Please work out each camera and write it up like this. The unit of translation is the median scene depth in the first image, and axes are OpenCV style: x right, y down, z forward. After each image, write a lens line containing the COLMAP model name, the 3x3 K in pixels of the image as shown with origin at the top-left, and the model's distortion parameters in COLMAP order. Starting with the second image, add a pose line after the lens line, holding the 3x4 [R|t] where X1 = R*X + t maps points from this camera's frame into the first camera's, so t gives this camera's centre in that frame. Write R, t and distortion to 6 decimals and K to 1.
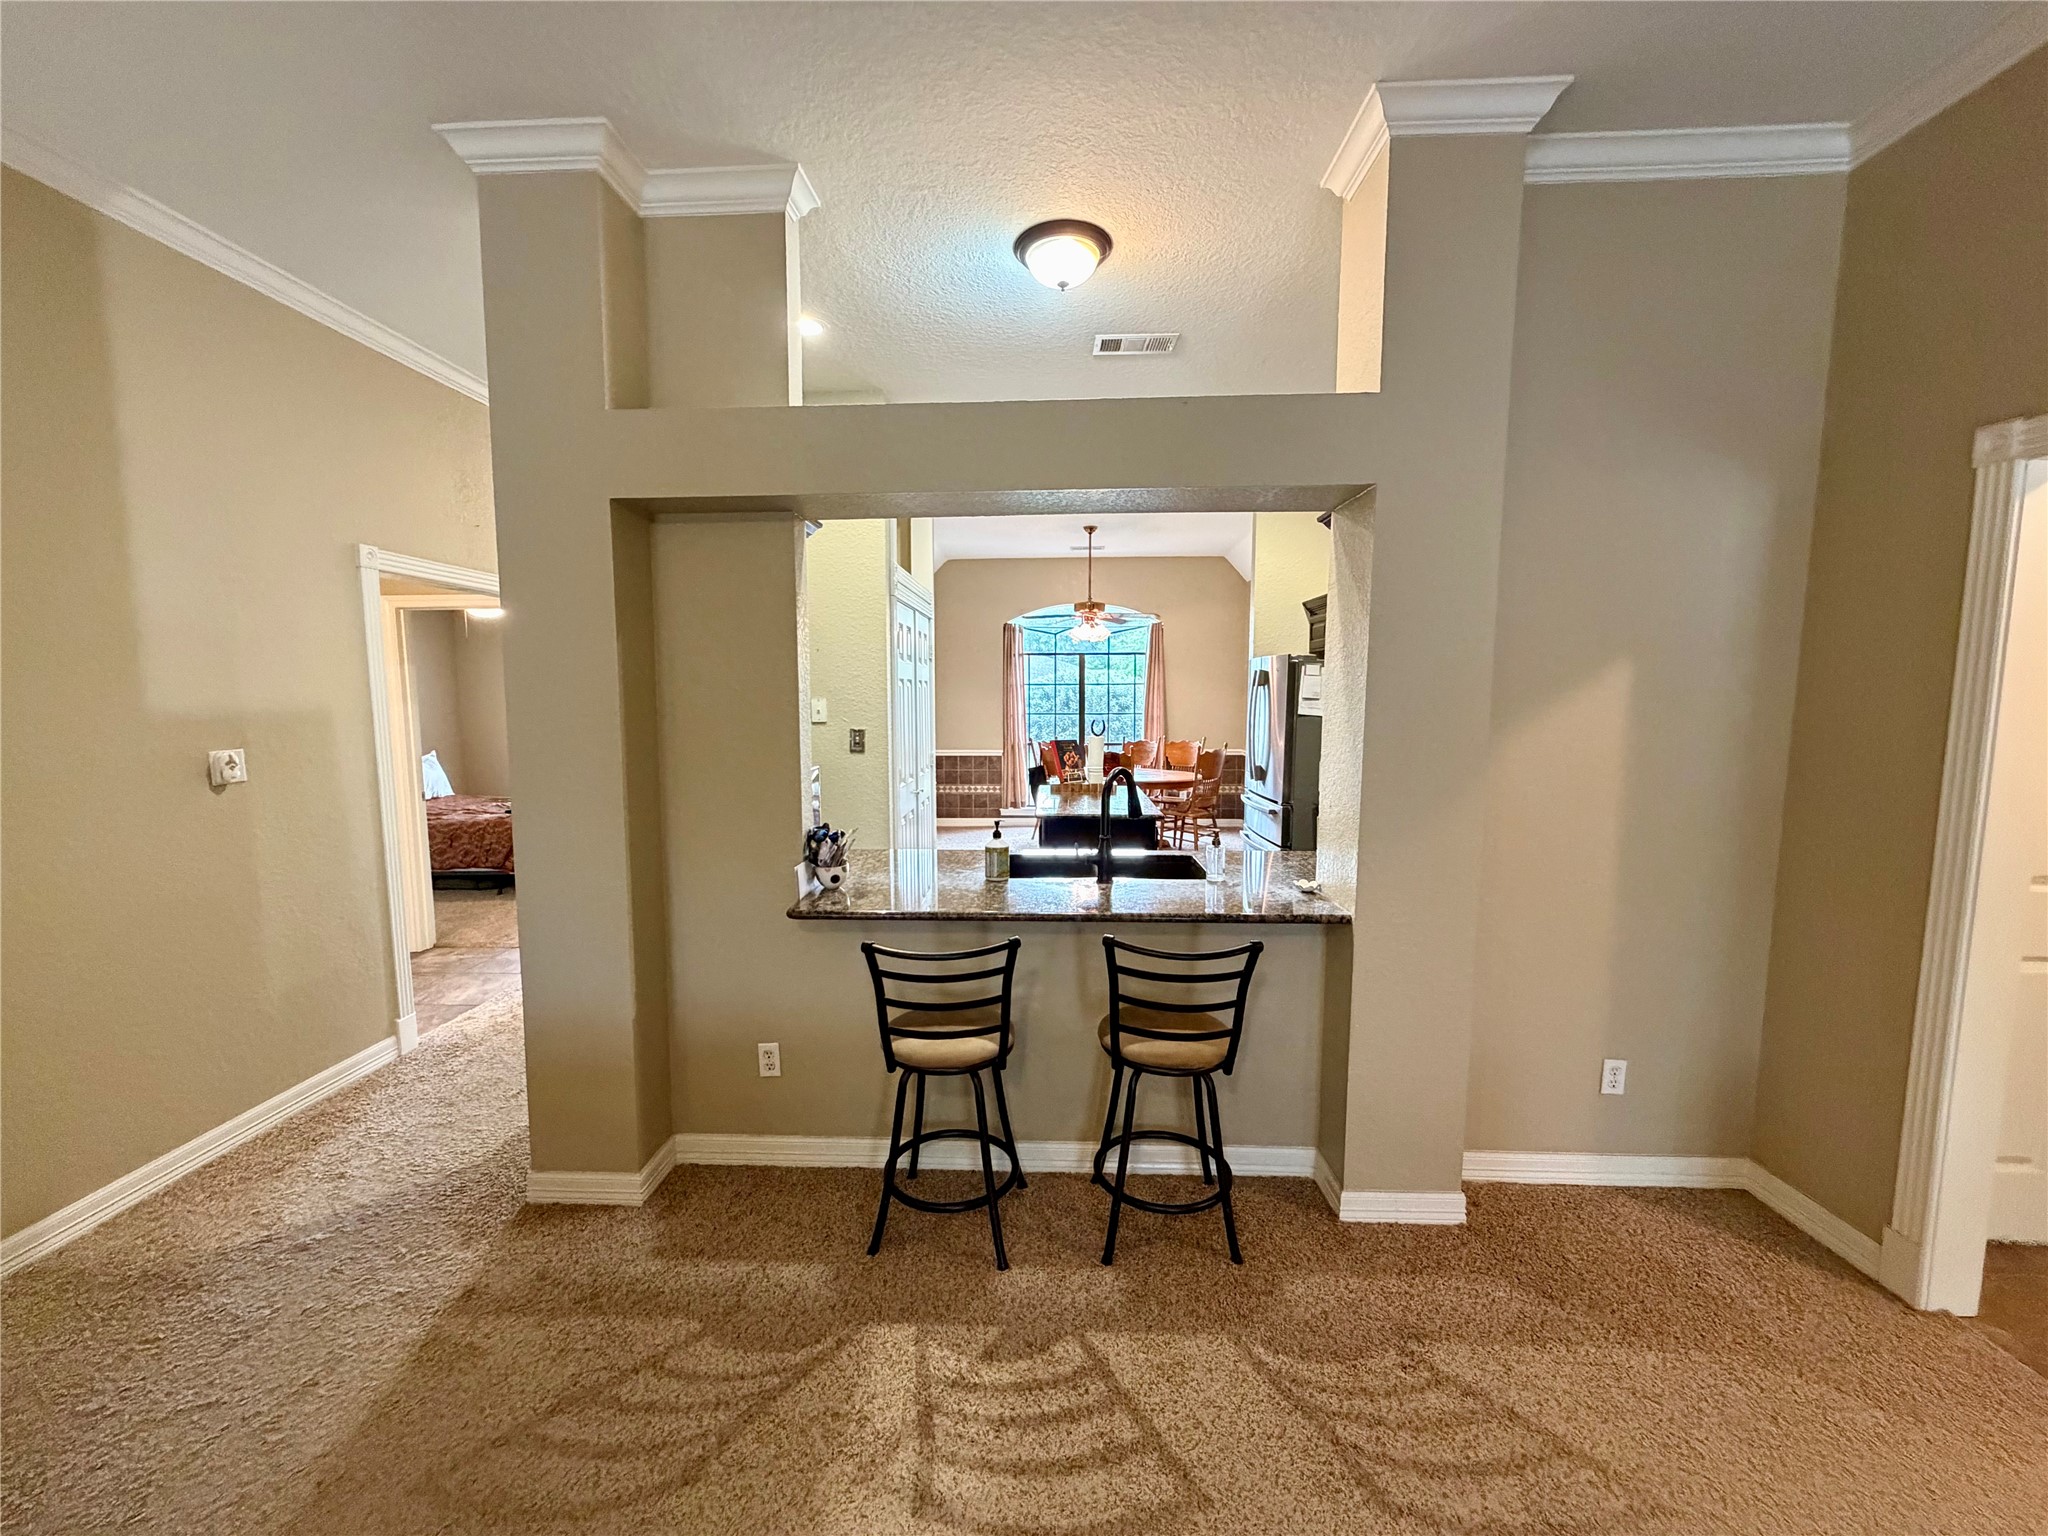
lens RADIAL K [[813.0, 0, 1017.2], [0, 813.0, 775.5], [0, 0, 1]] dist [-0.001472, -0.000424]
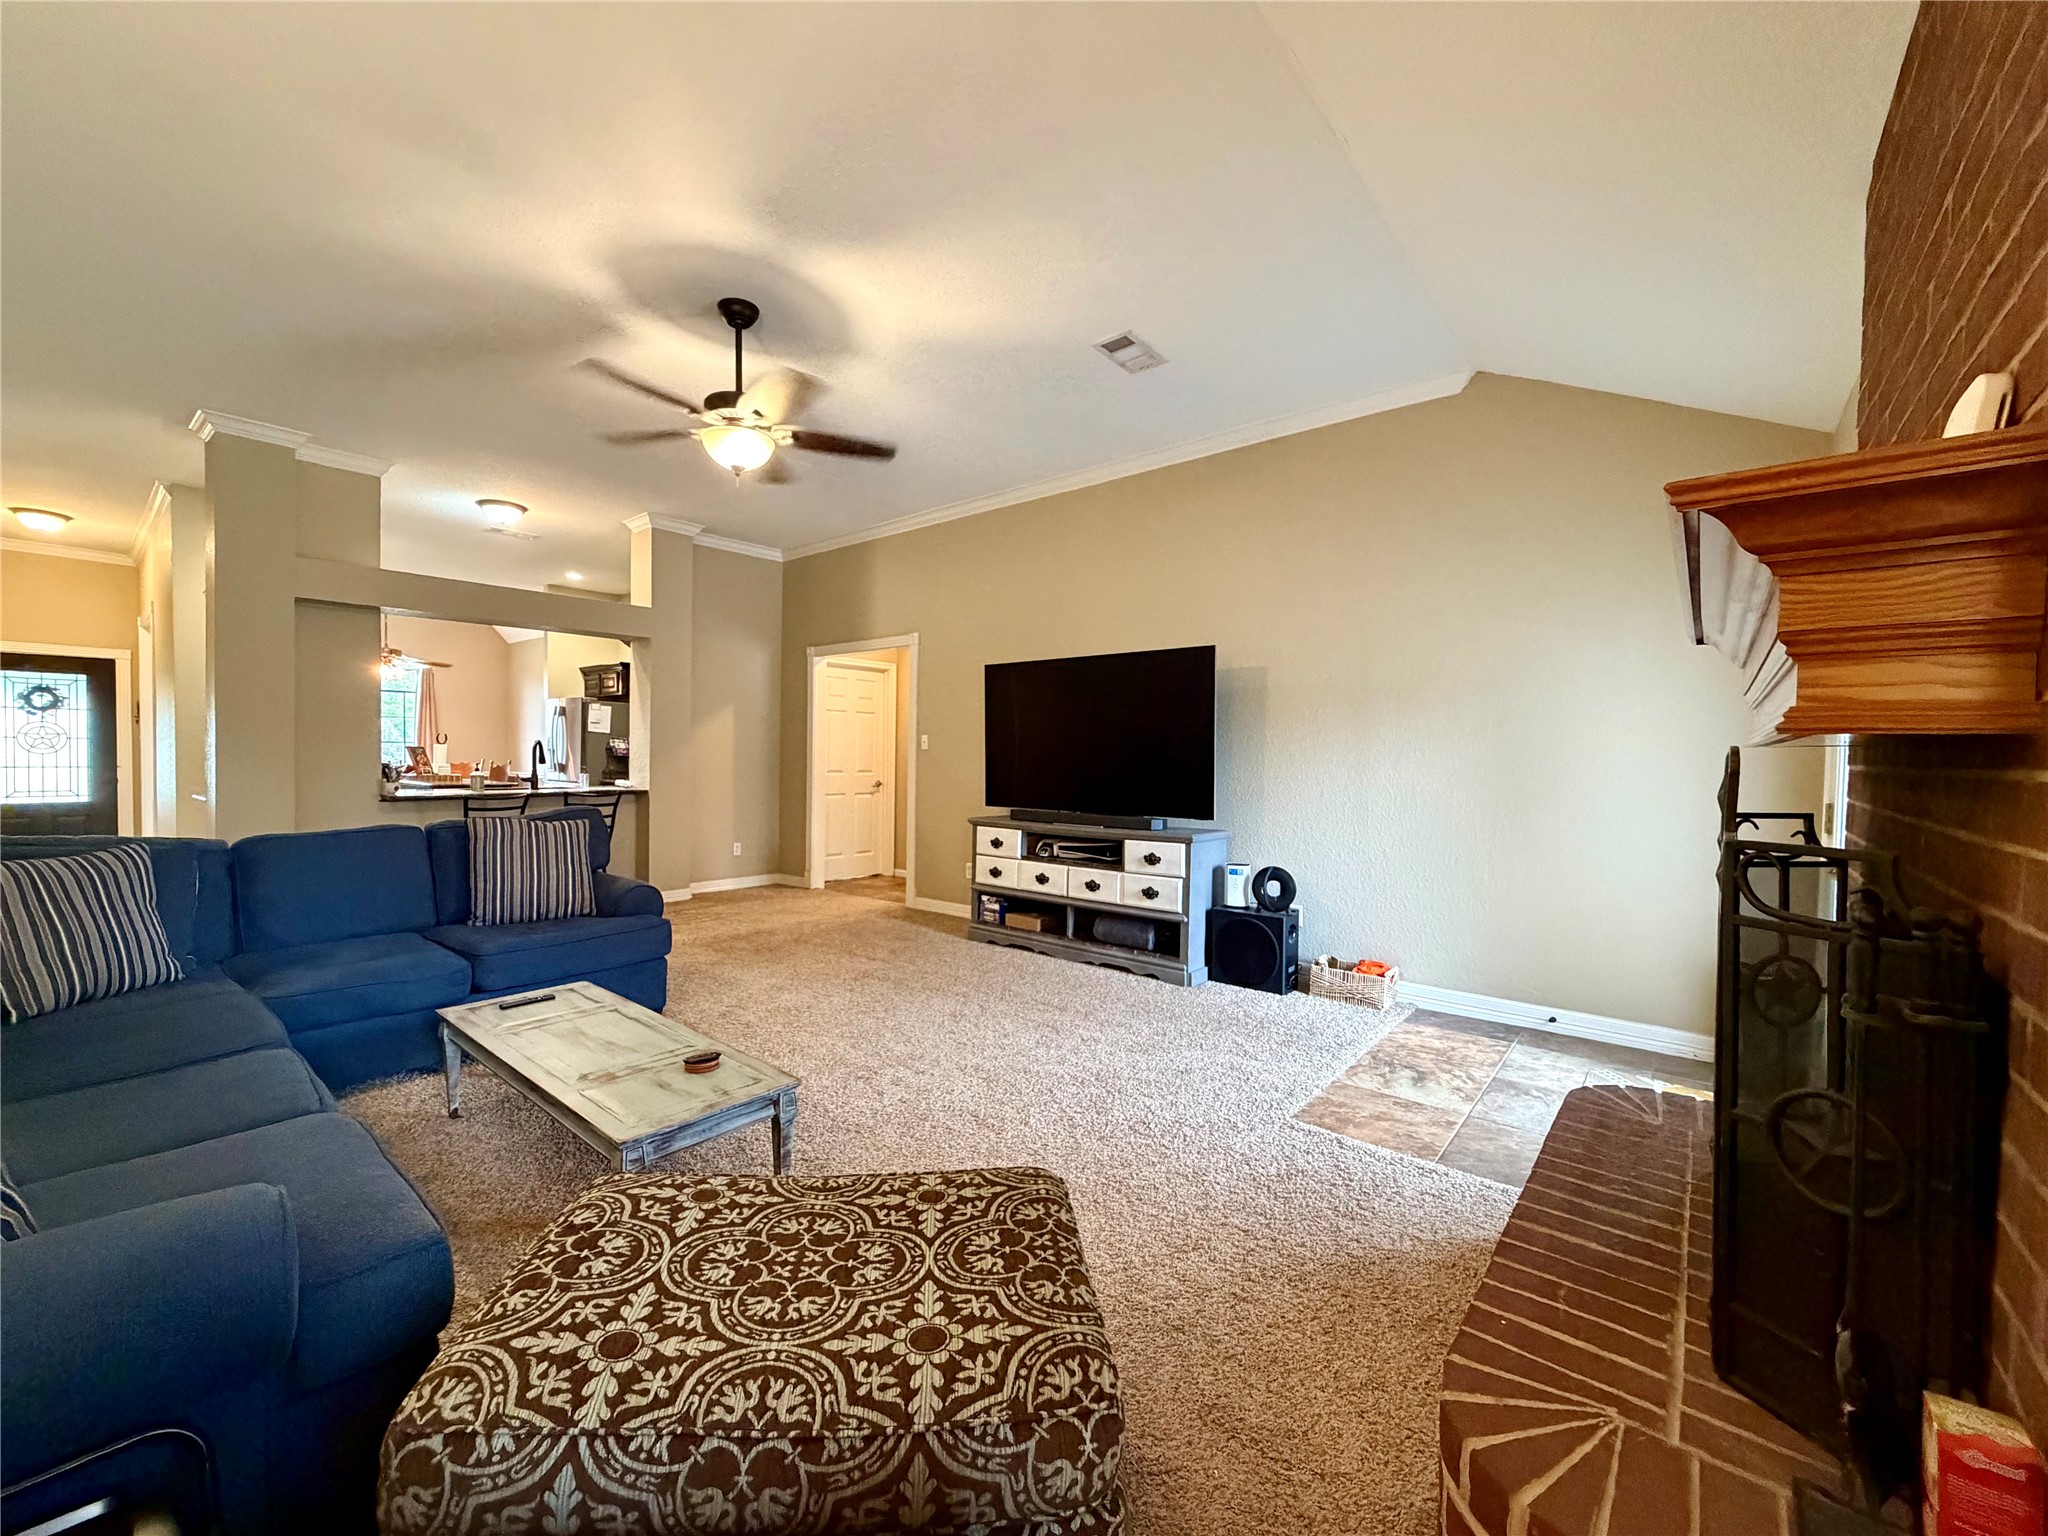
lens RADIAL K [[813.0, 0, 1017.1], [0, 813.0, 769.2], [0, 0, 1]] dist [-0.001472, -0.000424]
pose [[0.609961, -0.003325, 0.792425, -0.892533], [0.067295, 0.996596, -0.047618, 0.282119], [-0.789569, 0.082371, 0.608108, -1.479361]]
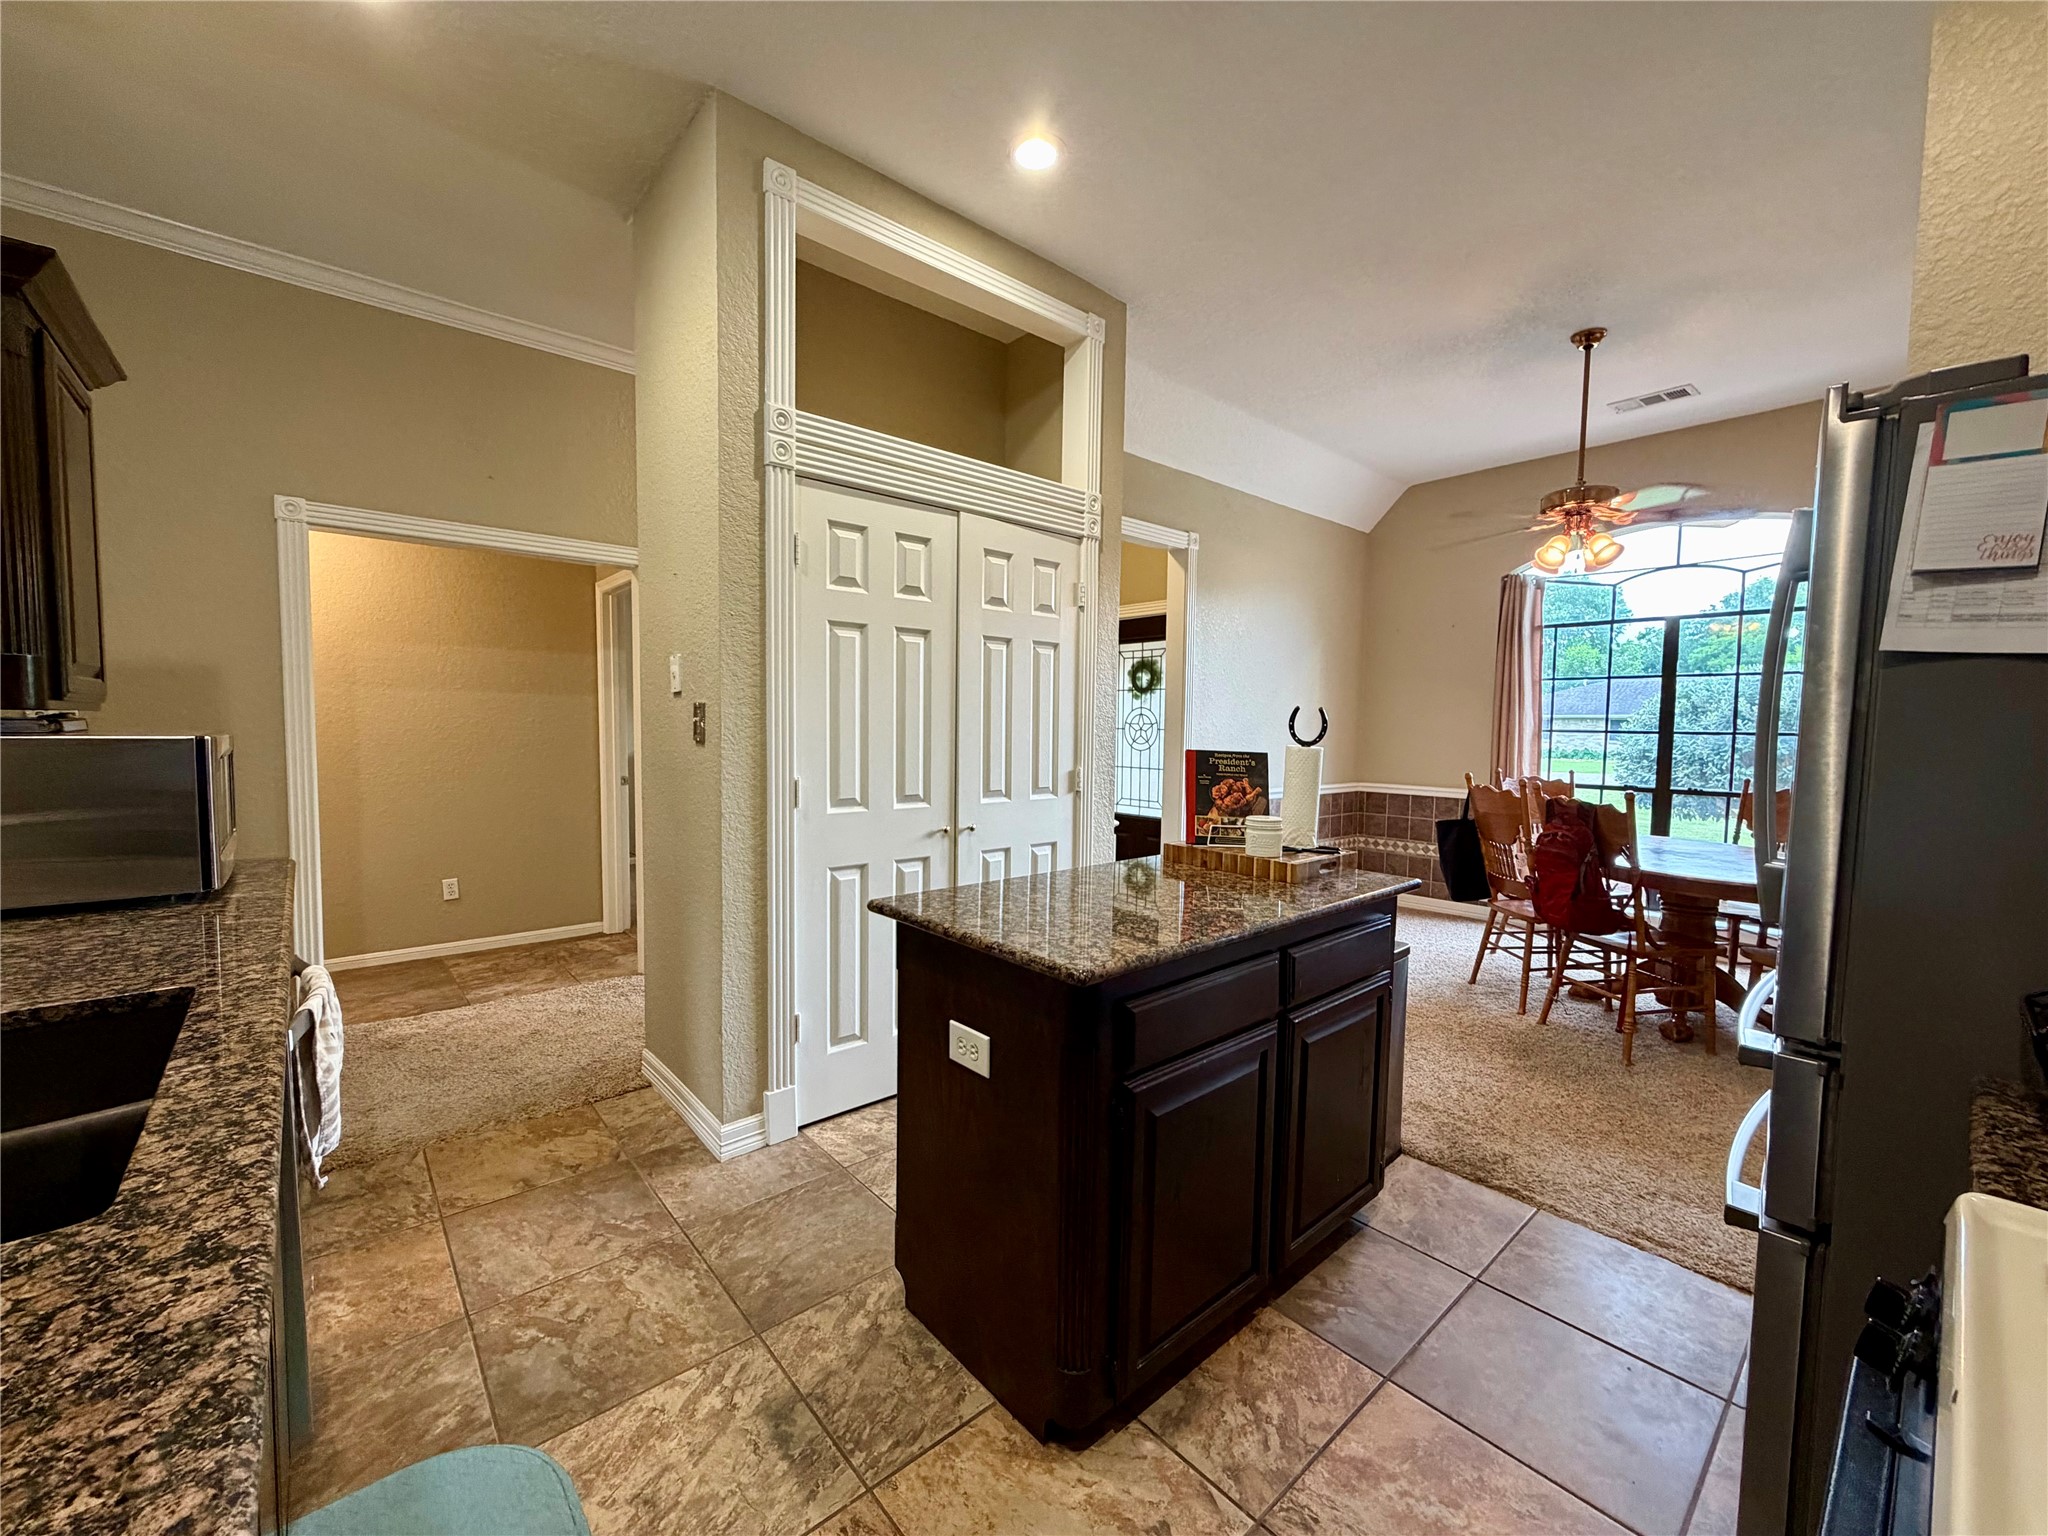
lens RADIAL K [[813.0, 0, 1021.2], [0, 813.0, 778.9], [0, 0, 1]] dist [-0.001472, -0.000424]
pose [[0.689138, 0.061780, -0.721992, 0.621323], [-0.087504, 0.996163, 0.001718, -0.039326], [0.719327, 0.061993, 0.691900, 1.234668]]
